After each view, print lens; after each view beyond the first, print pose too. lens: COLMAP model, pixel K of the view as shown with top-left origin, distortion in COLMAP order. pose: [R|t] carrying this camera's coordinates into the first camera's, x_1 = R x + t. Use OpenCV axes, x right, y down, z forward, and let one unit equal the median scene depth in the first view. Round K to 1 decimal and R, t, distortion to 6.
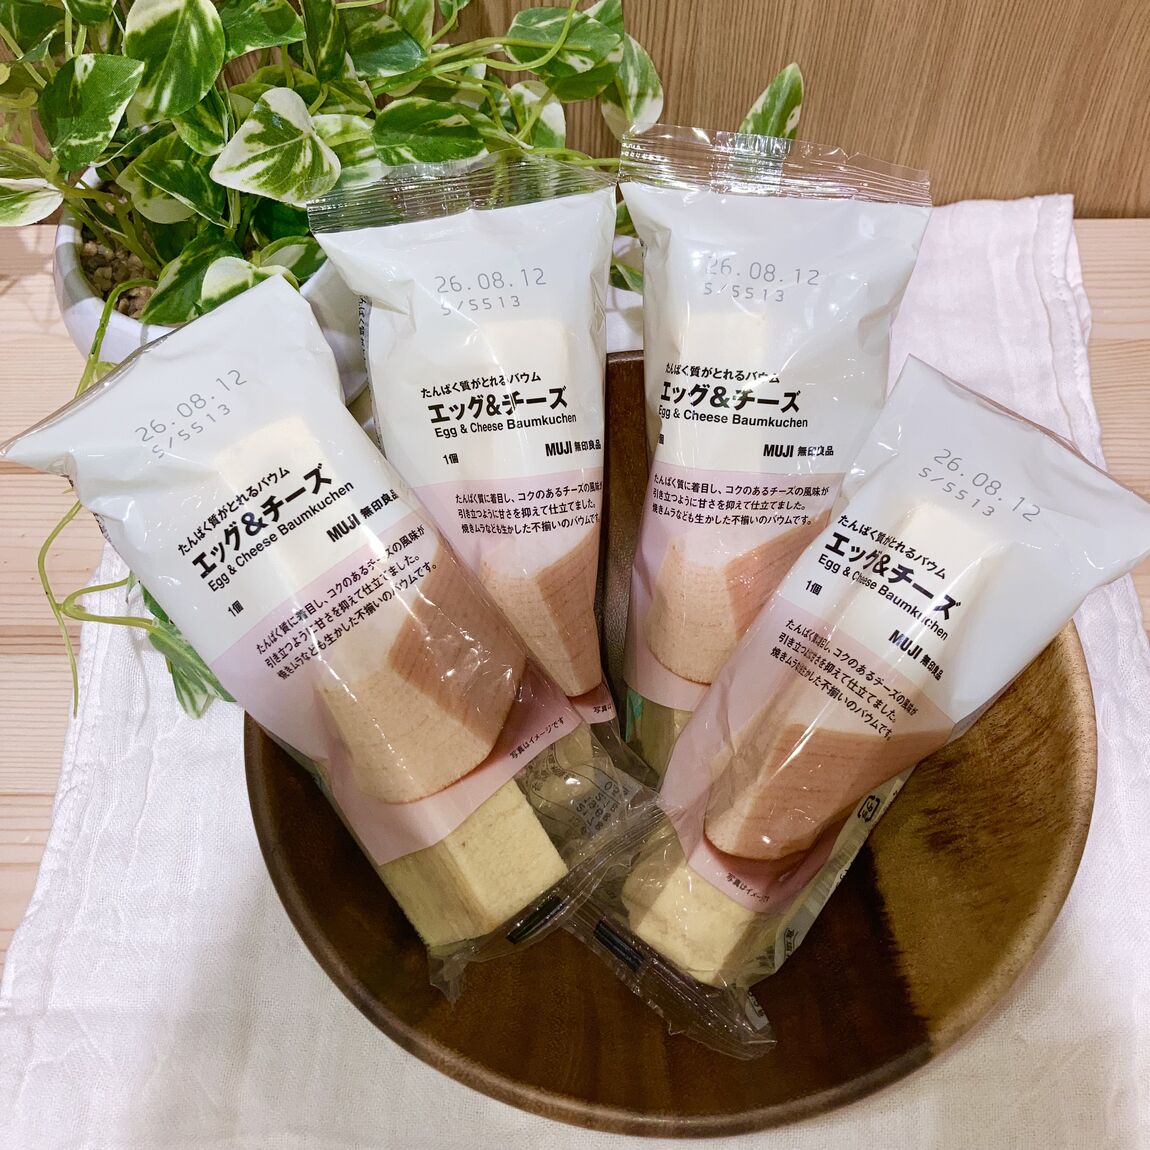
lens RADIAL K [[1283.1, 0, 585.3], [0, 1283.1, 606.4], [0, 0, 1]] dist [-0.009202, 0.000000]
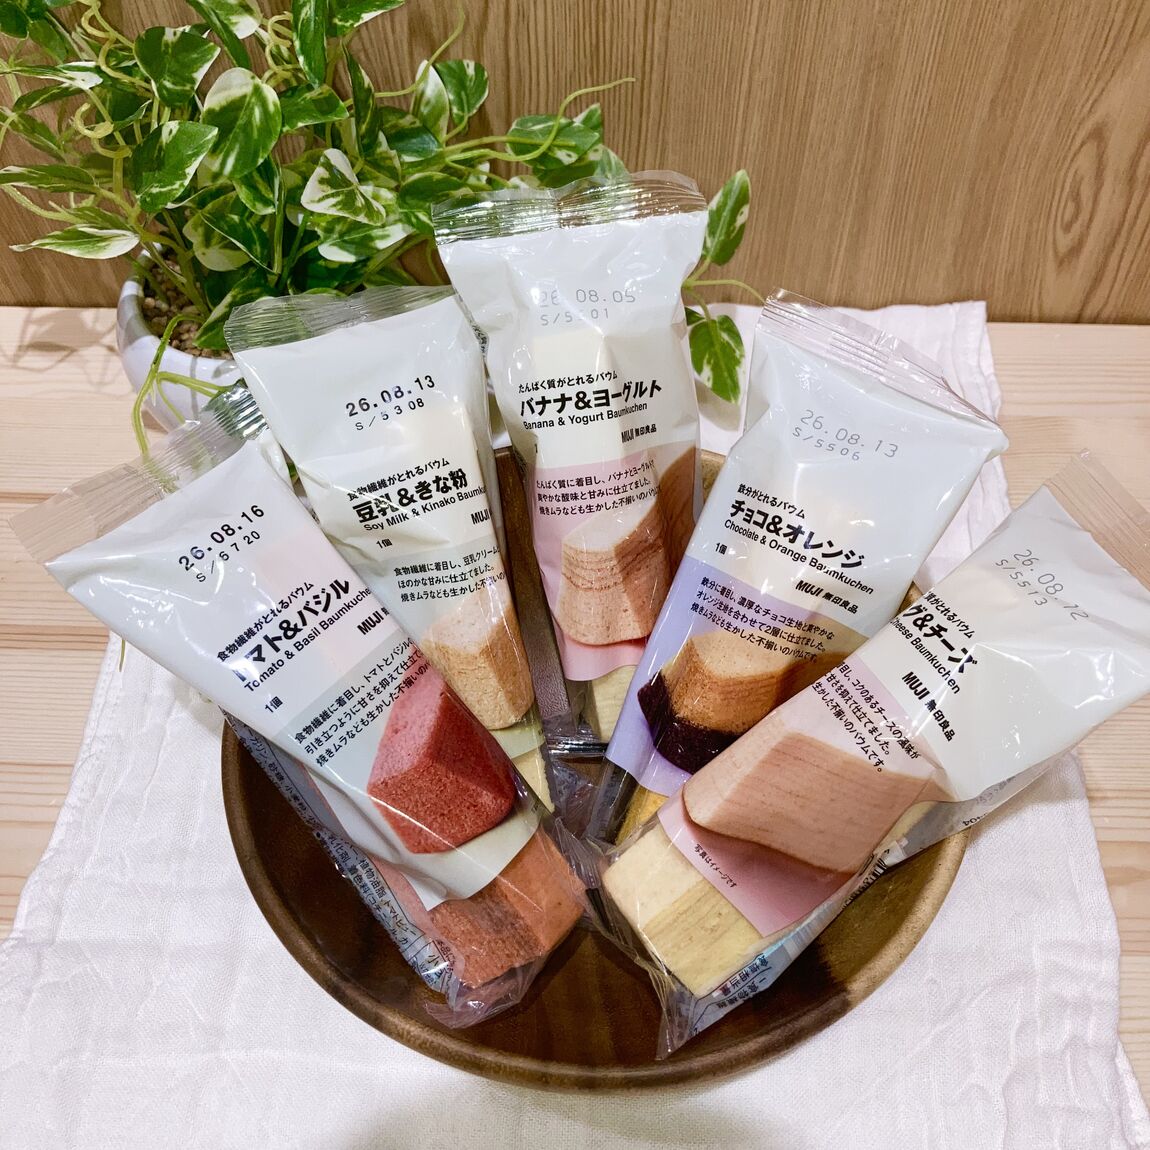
lens RADIAL K [[1283.1, 0, 586.2], [0, 1283.1, 584.0], [0, 0, 1]] dist [-0.009202, 0.000000]
pose [[0.999561, 0.029248, 0.004731, 0.020135], [-0.028003, 0.984782, -0.171522, 0.179469], [-0.009676, 0.171314, 0.985169, -0.135577]]
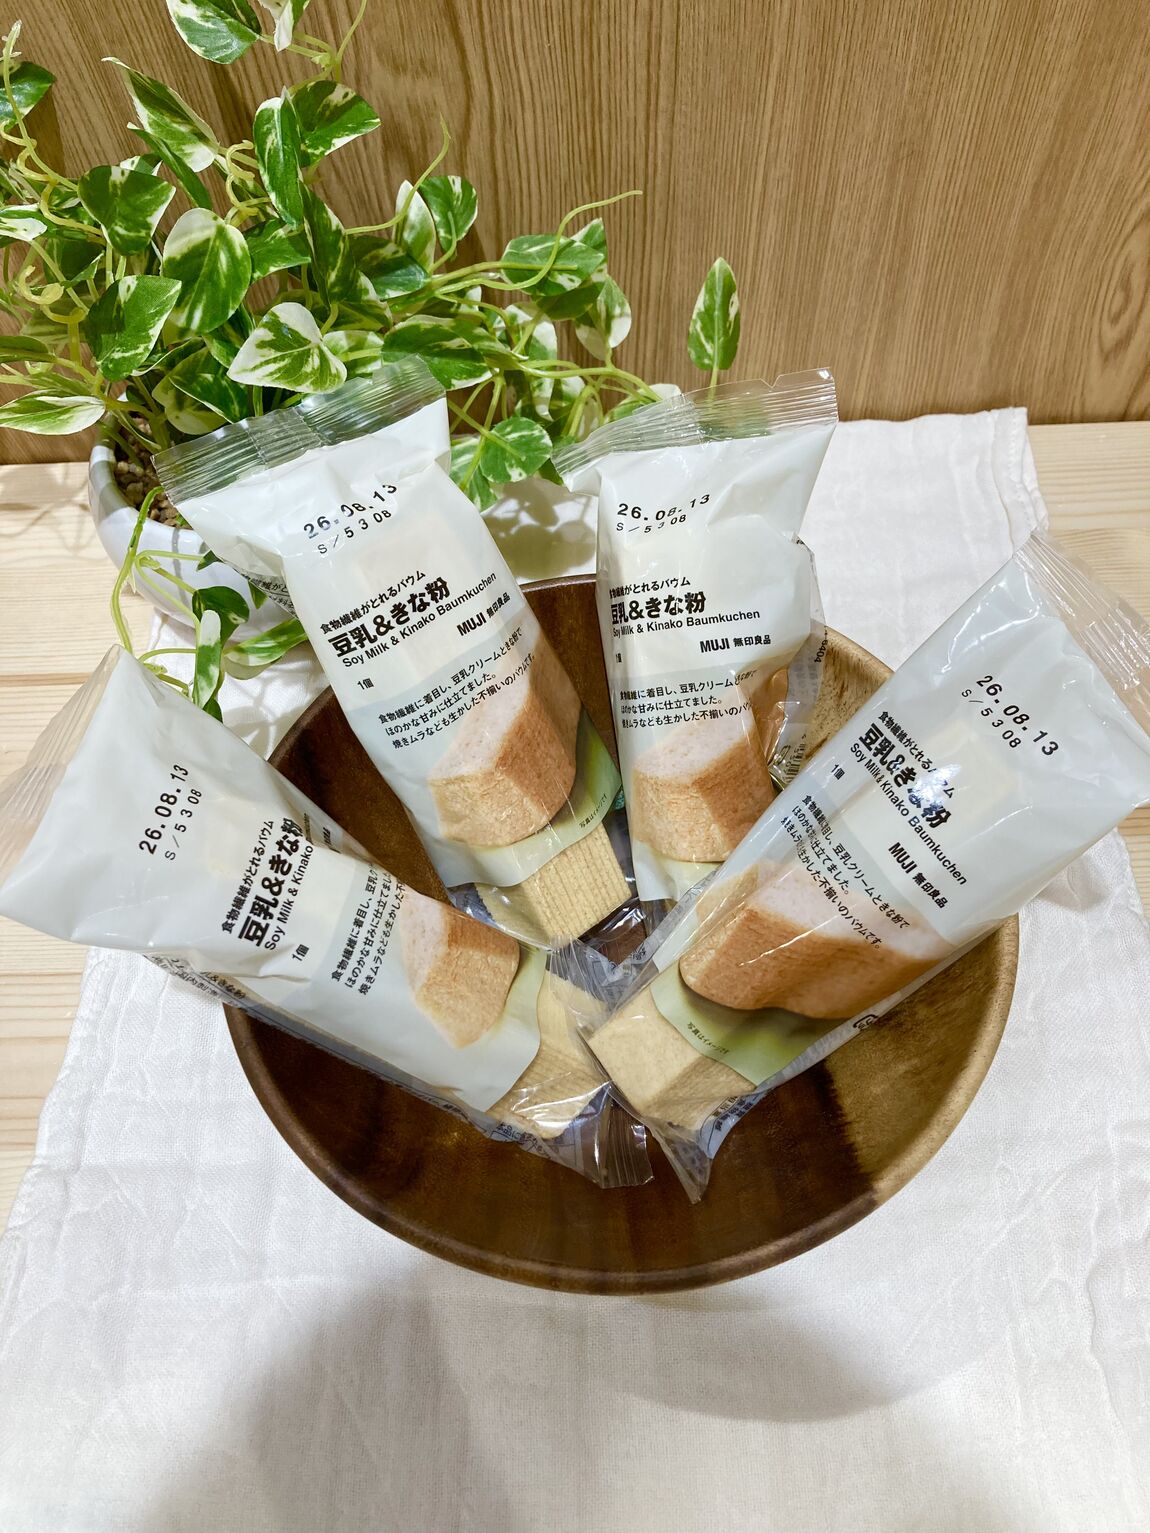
lens RADIAL K [[1279.3, 0, 578.9], [0, 1279.3, 774.9], [0, 0, 1]] dist [-0.010704, 0.019379]
pose [[0.999669, -0.025731, -0.000153, -0.004652], [0.025639, 0.996581, -0.078547, 0.083795], [0.002174, 0.078517, 0.996910, -0.067965]]
